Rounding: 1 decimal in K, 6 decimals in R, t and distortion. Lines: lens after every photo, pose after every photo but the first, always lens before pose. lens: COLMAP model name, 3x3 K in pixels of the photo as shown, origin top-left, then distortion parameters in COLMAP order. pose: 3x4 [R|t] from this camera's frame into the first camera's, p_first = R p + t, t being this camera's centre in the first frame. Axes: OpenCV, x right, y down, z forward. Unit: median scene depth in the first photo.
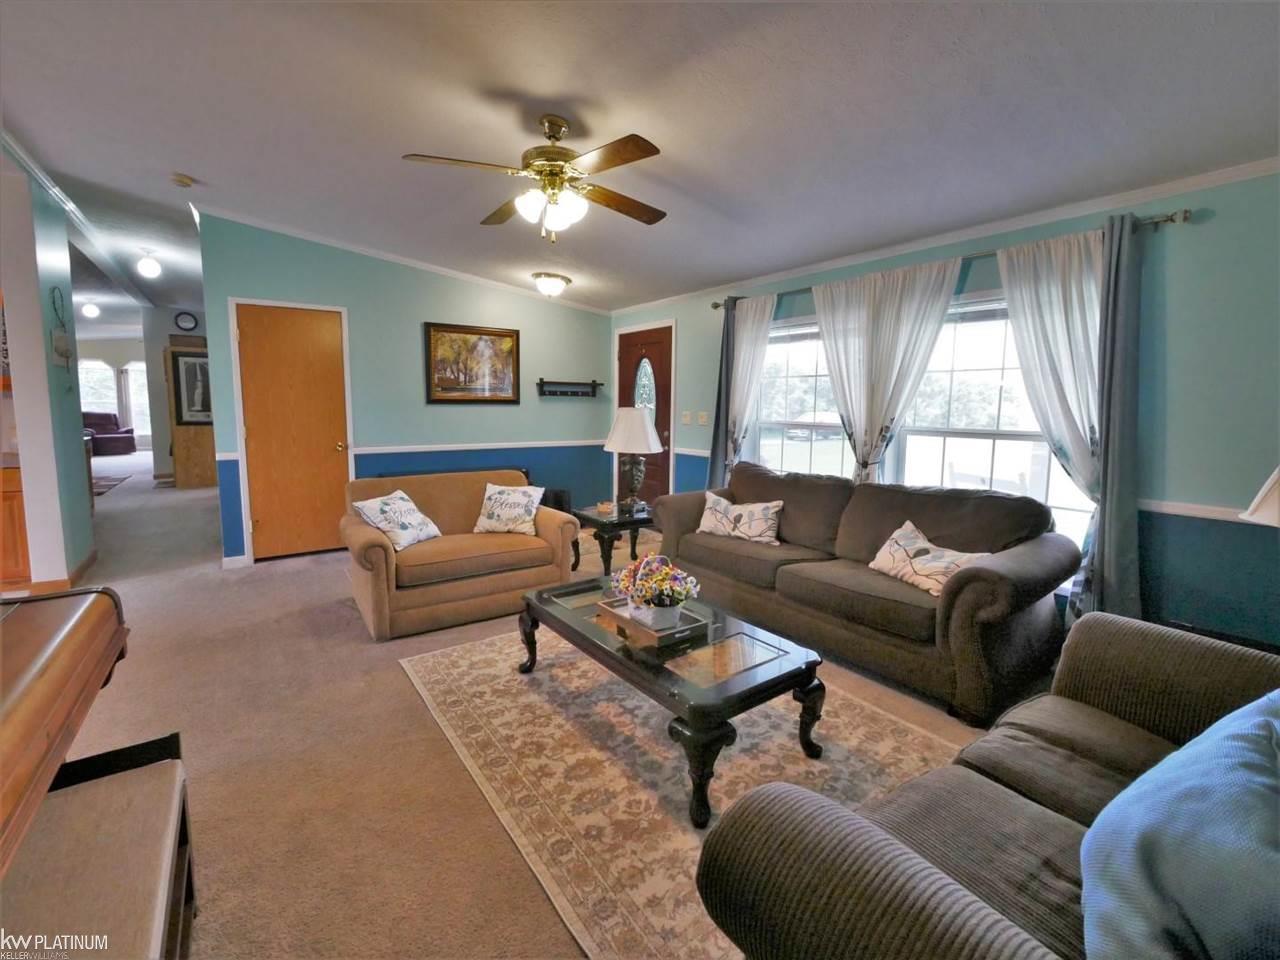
lens RADIAL K [[558.9, 0, 628.8], [0, 558.9, 465.9], [0, 0, 1]] dist [0.001414, 0.000564]
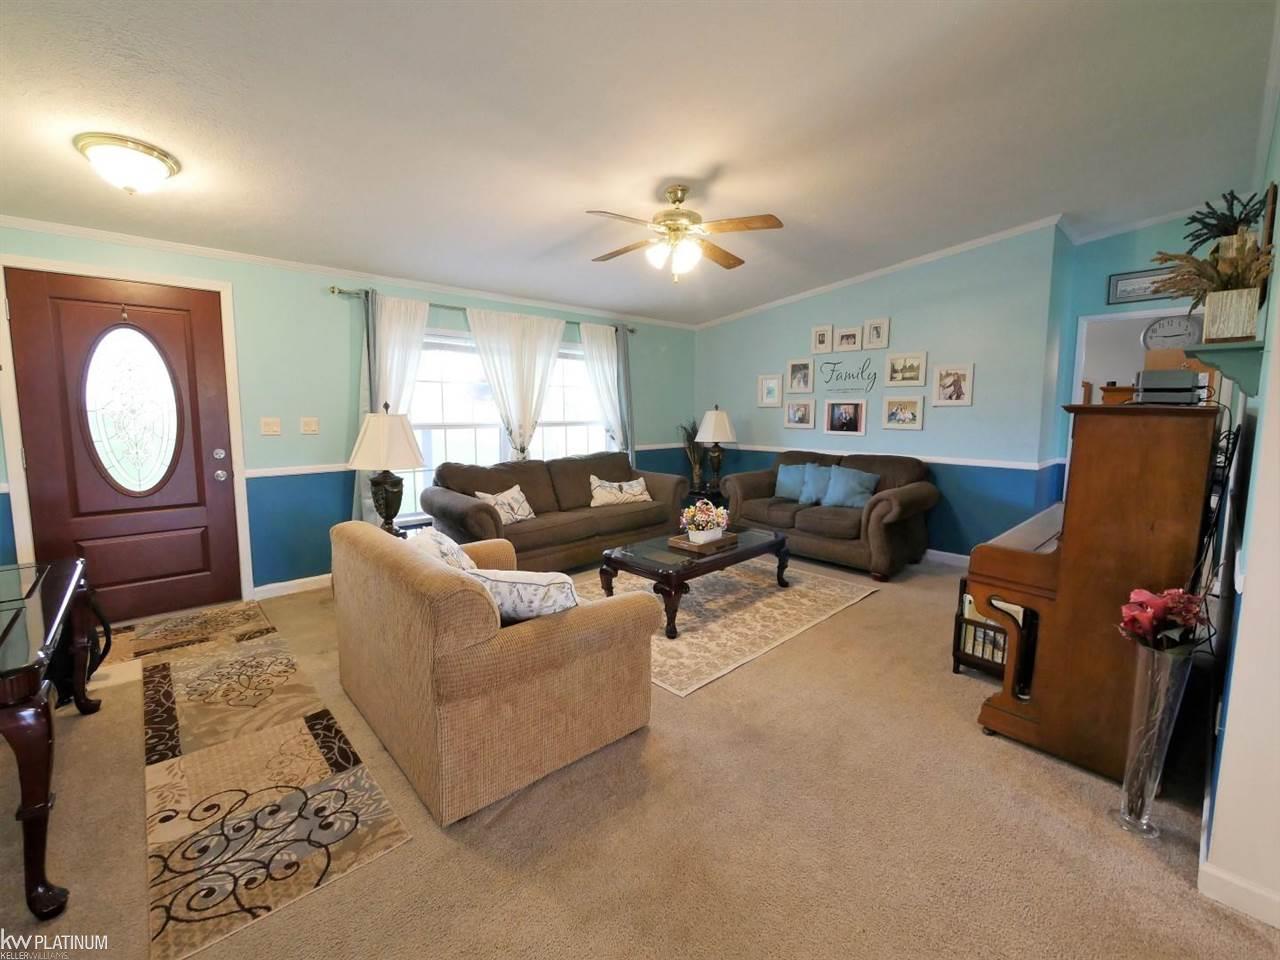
lens RADIAL K [[558.9, 0, 628.8], [0, 558.9, 465.9], [0, 0, 1]] dist [0.001414, 0.000564]
pose [[-0.145719, -0.113760, 0.982764, -1.493343], [0.107747, 0.985633, 0.130068, -0.174354], [-0.983441, 0.124843, -0.131368, 1.392051]]
